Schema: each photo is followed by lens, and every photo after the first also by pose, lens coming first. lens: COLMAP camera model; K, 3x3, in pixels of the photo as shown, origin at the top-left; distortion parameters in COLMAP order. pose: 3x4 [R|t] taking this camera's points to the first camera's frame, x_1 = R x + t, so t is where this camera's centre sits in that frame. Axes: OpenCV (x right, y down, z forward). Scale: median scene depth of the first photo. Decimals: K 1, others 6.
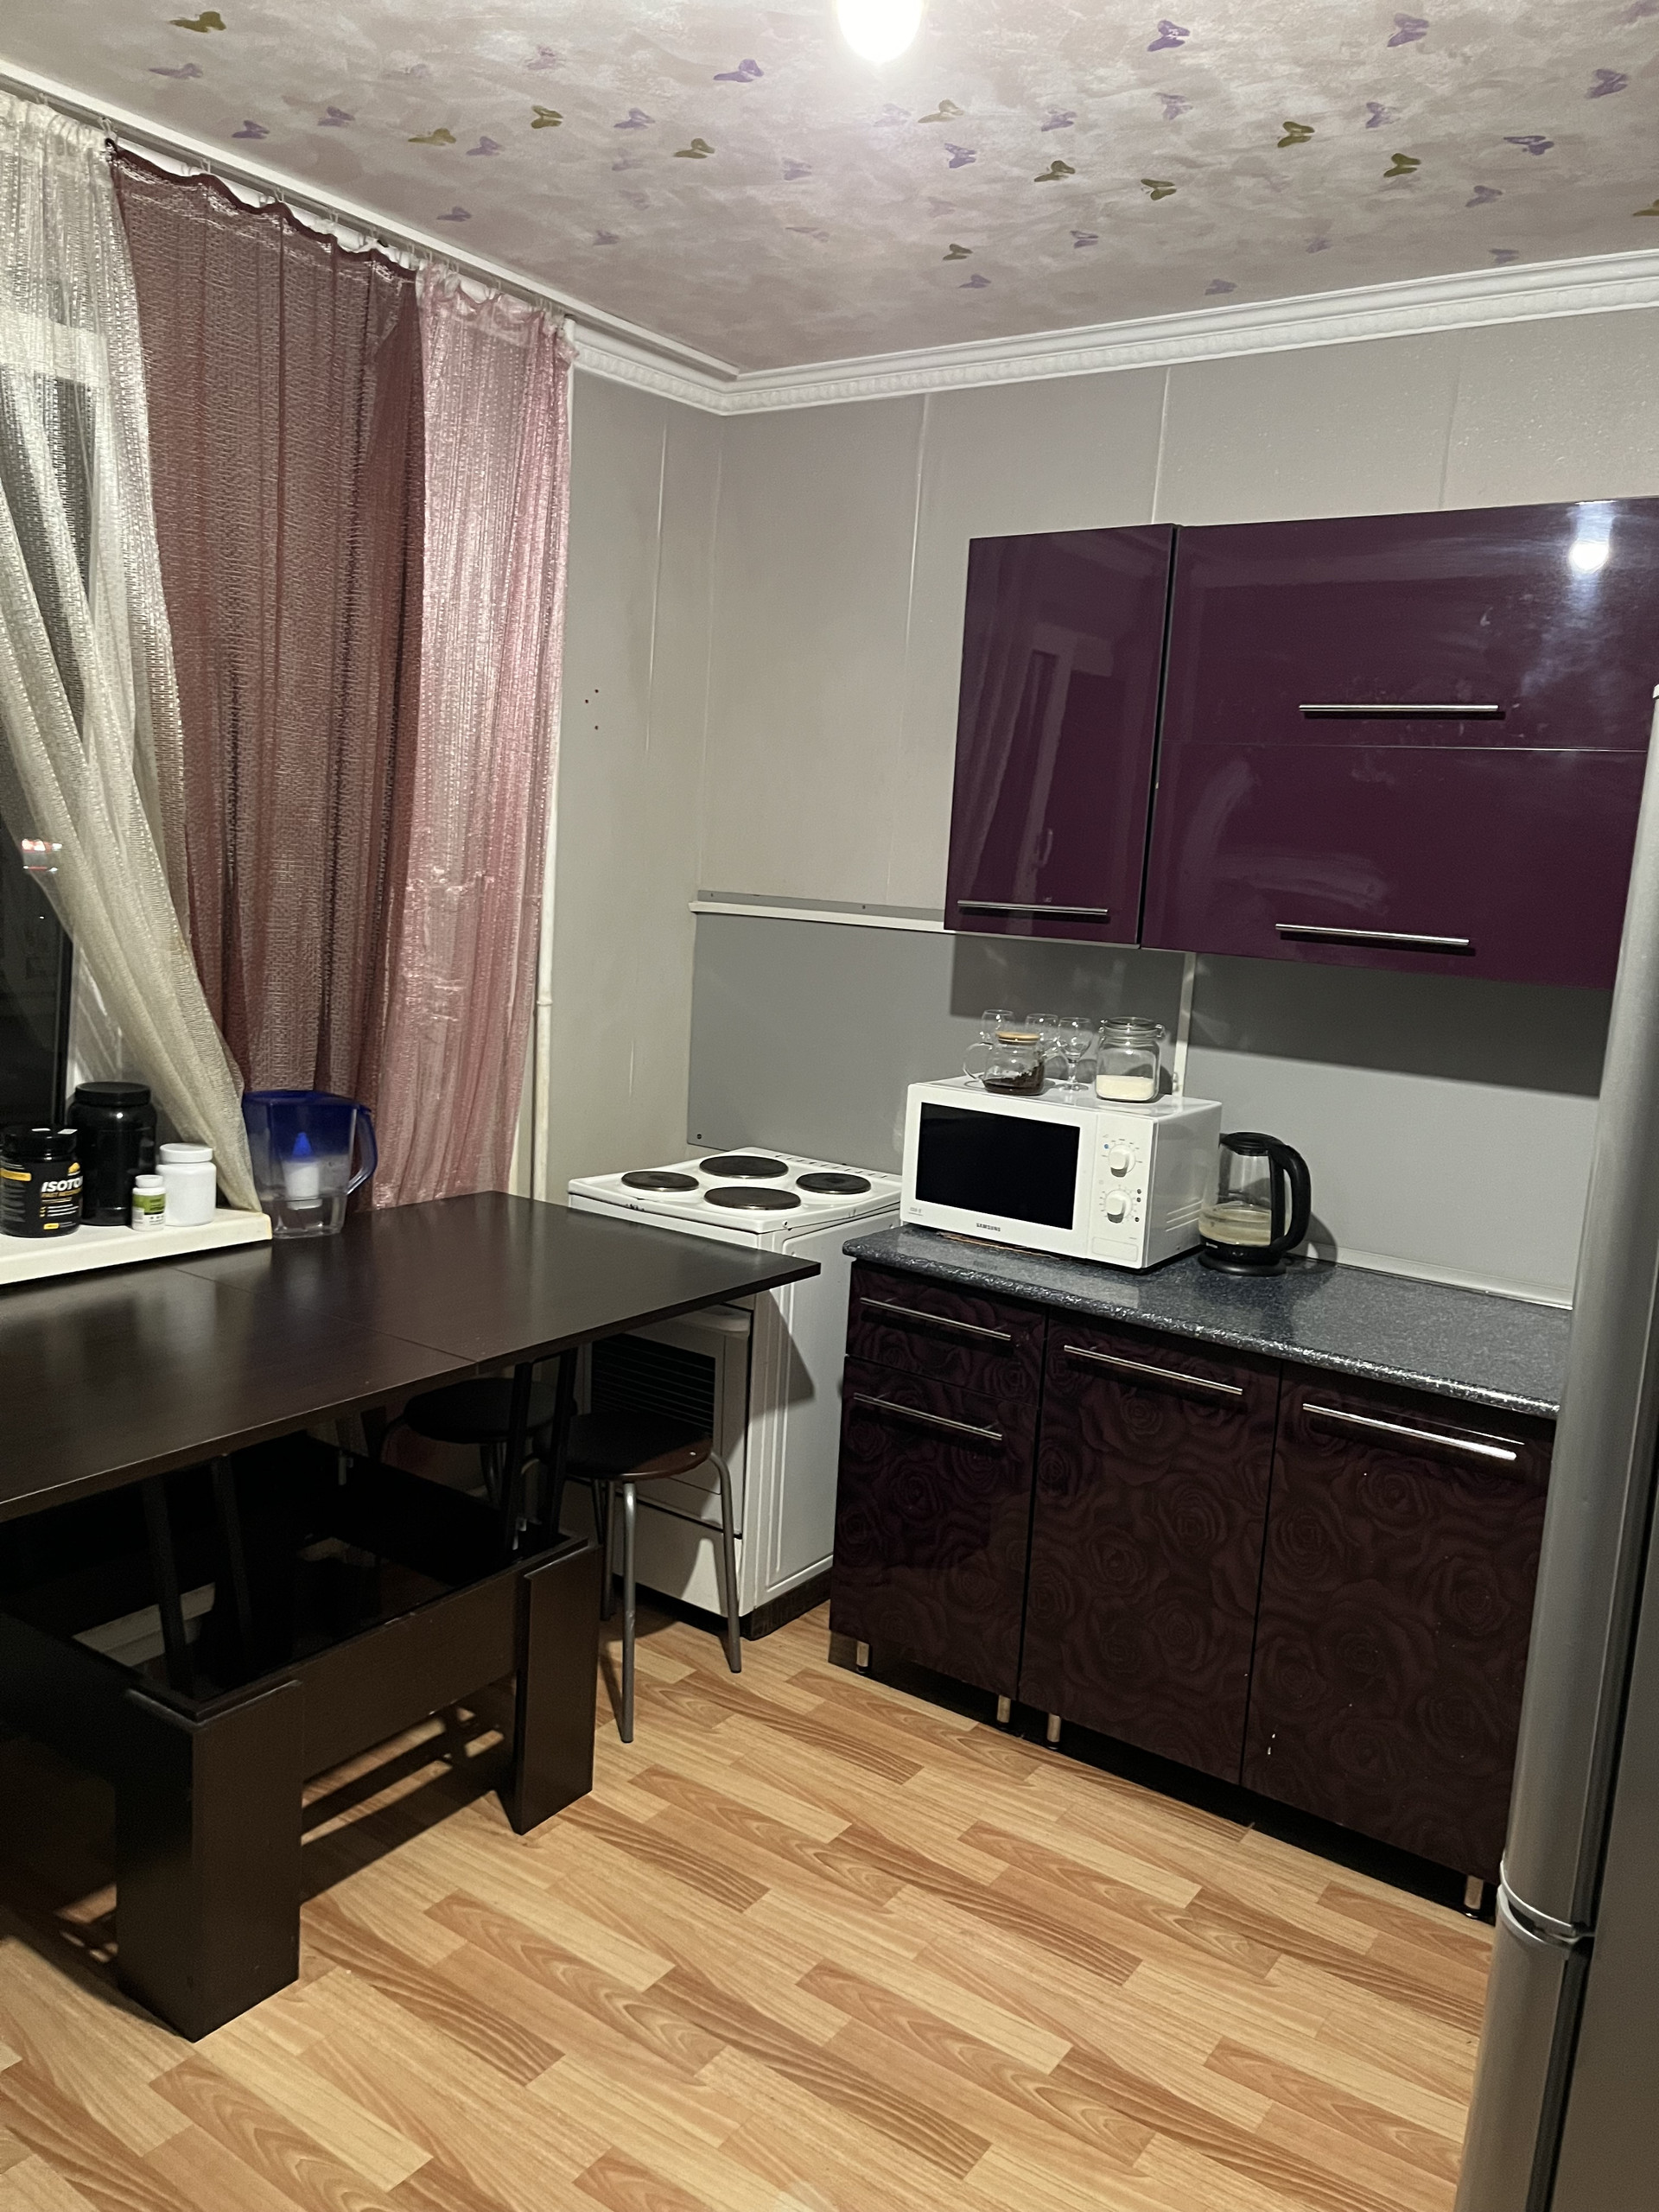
lens RADIAL K [[1662.4, 0, 840.6], [0, 1662.4, 1105.6], [0, 0, 1]] dist [0.032476, -0.066366]
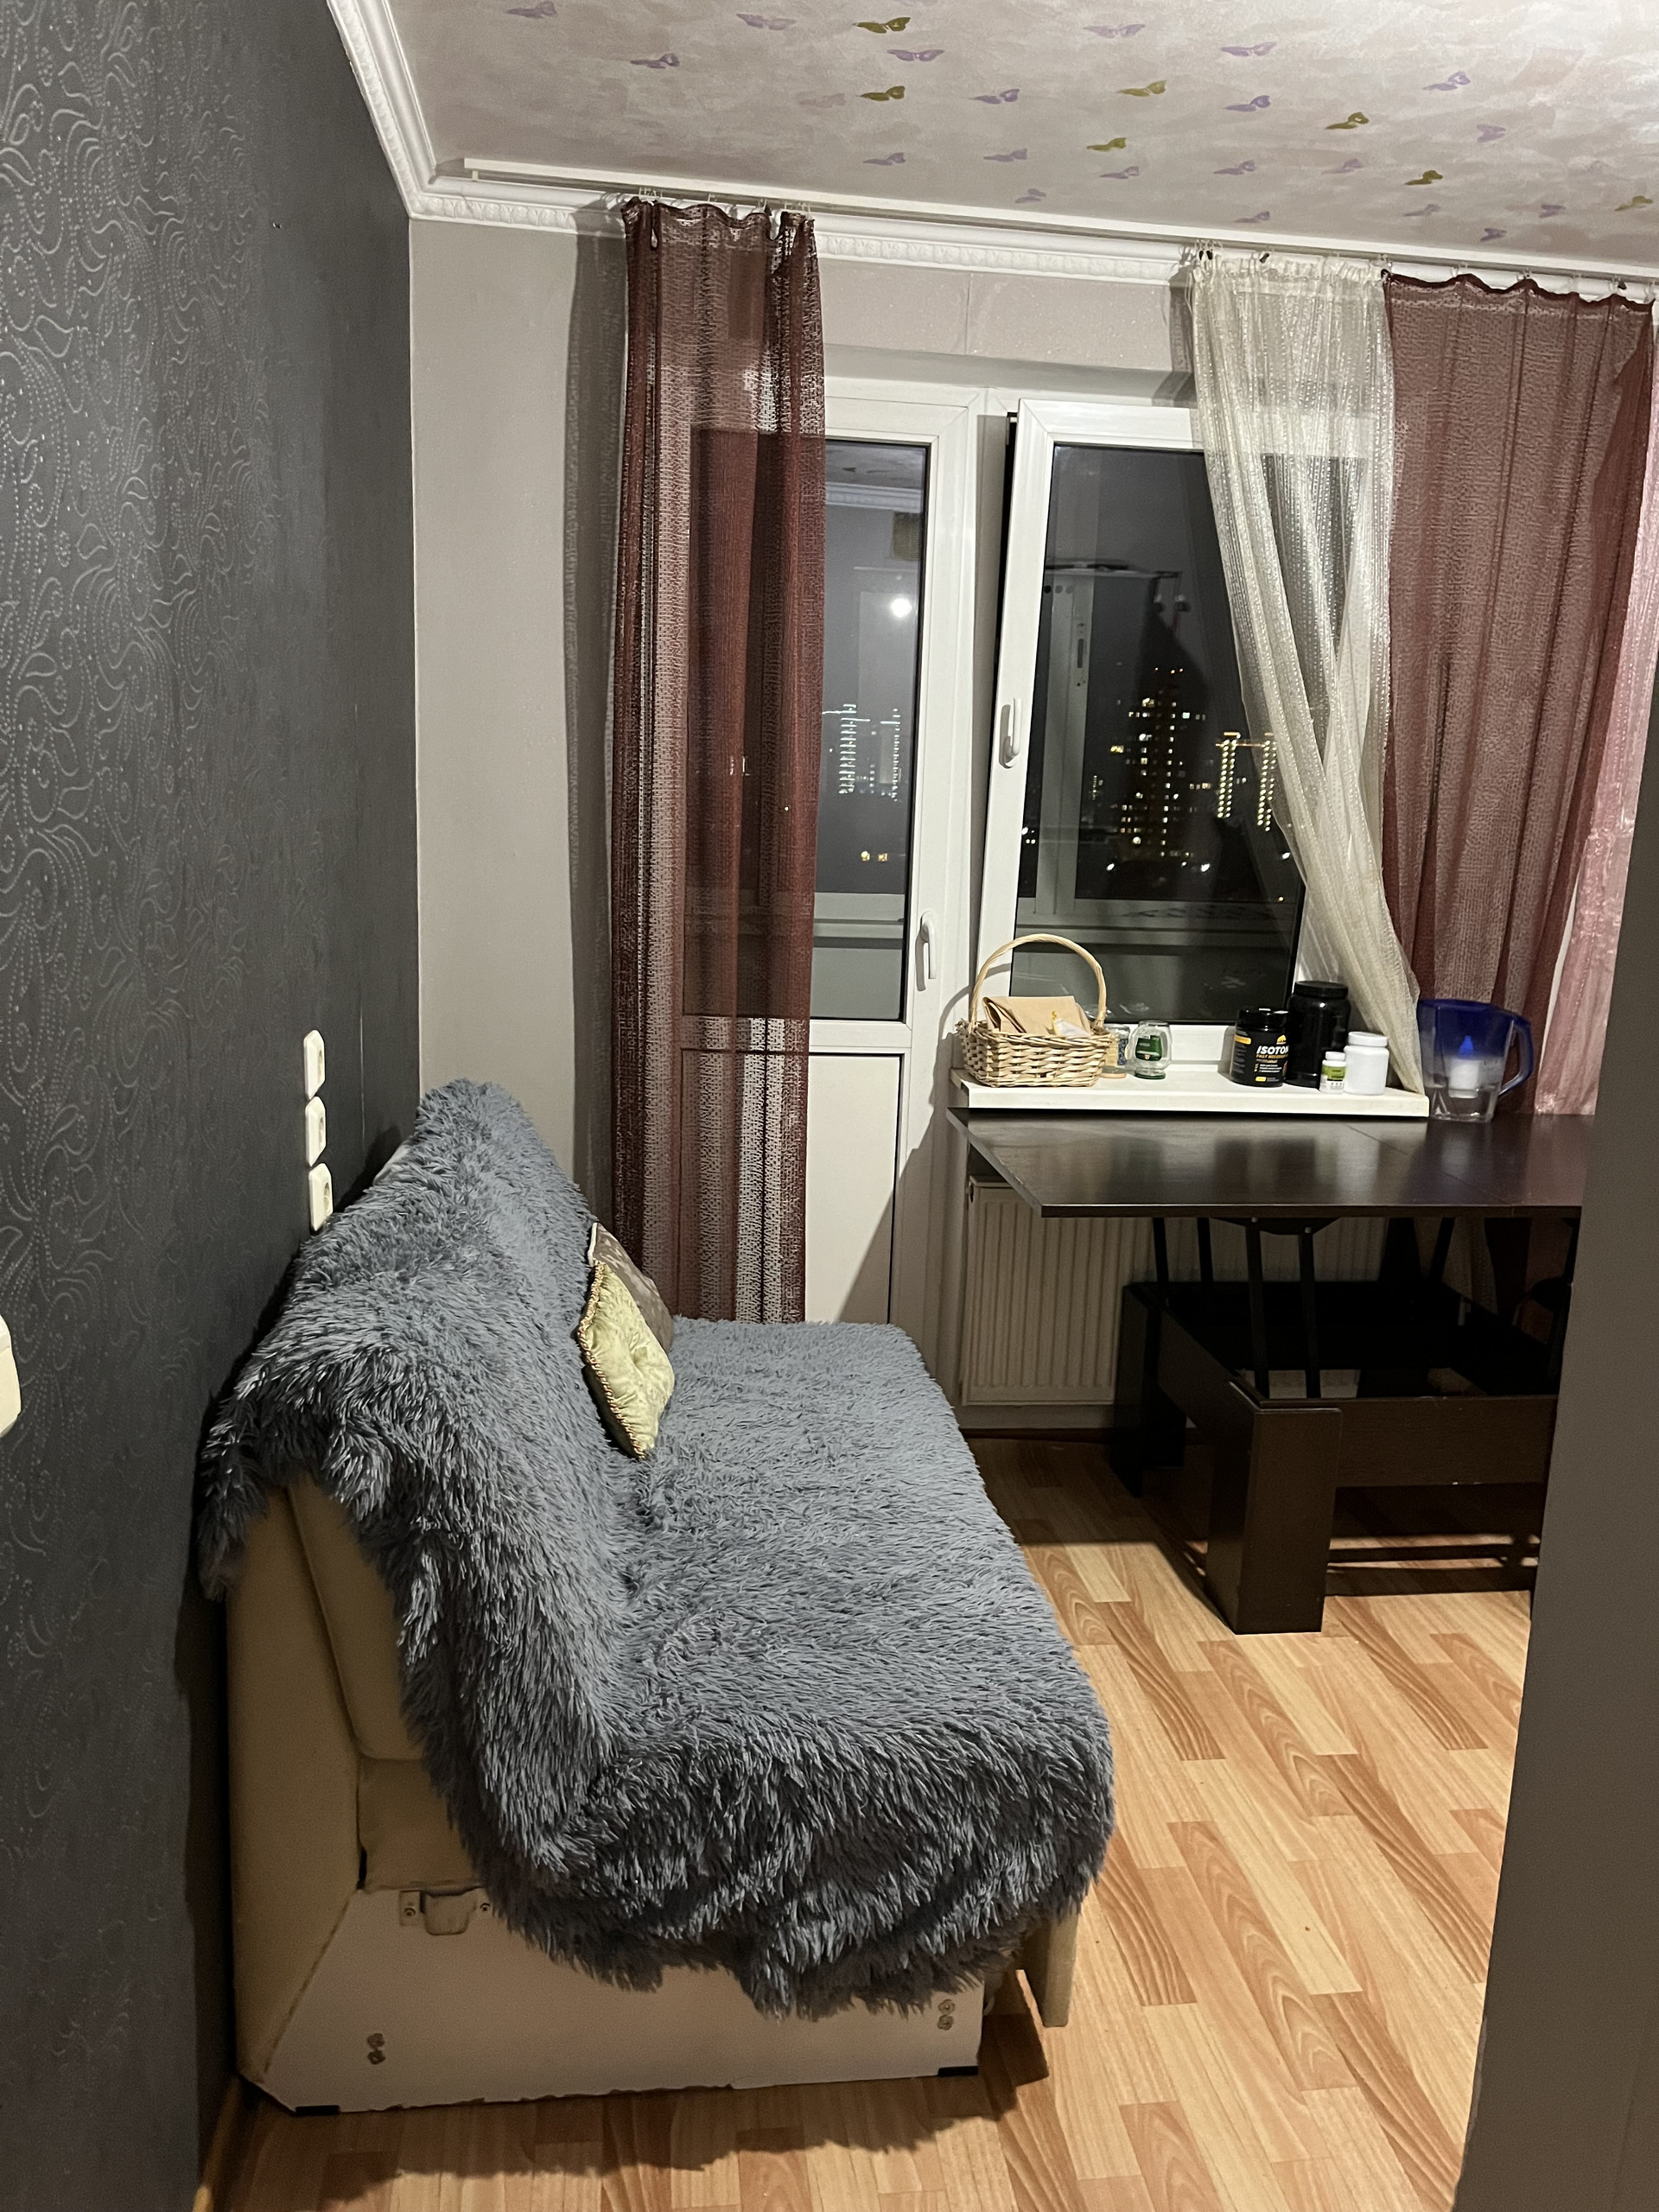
lens RADIAL K [[1662.4, 0, 830.6], [0, 1662.4, 1126.2], [0, 0, 1]] dist [0.032476, -0.066366]
pose [[0.668967, 0.120003, -0.733541, 0.298973], [-0.110063, 0.991995, 0.061910, 0.063270], [0.735098, 0.039320, 0.676820, -0.191939]]
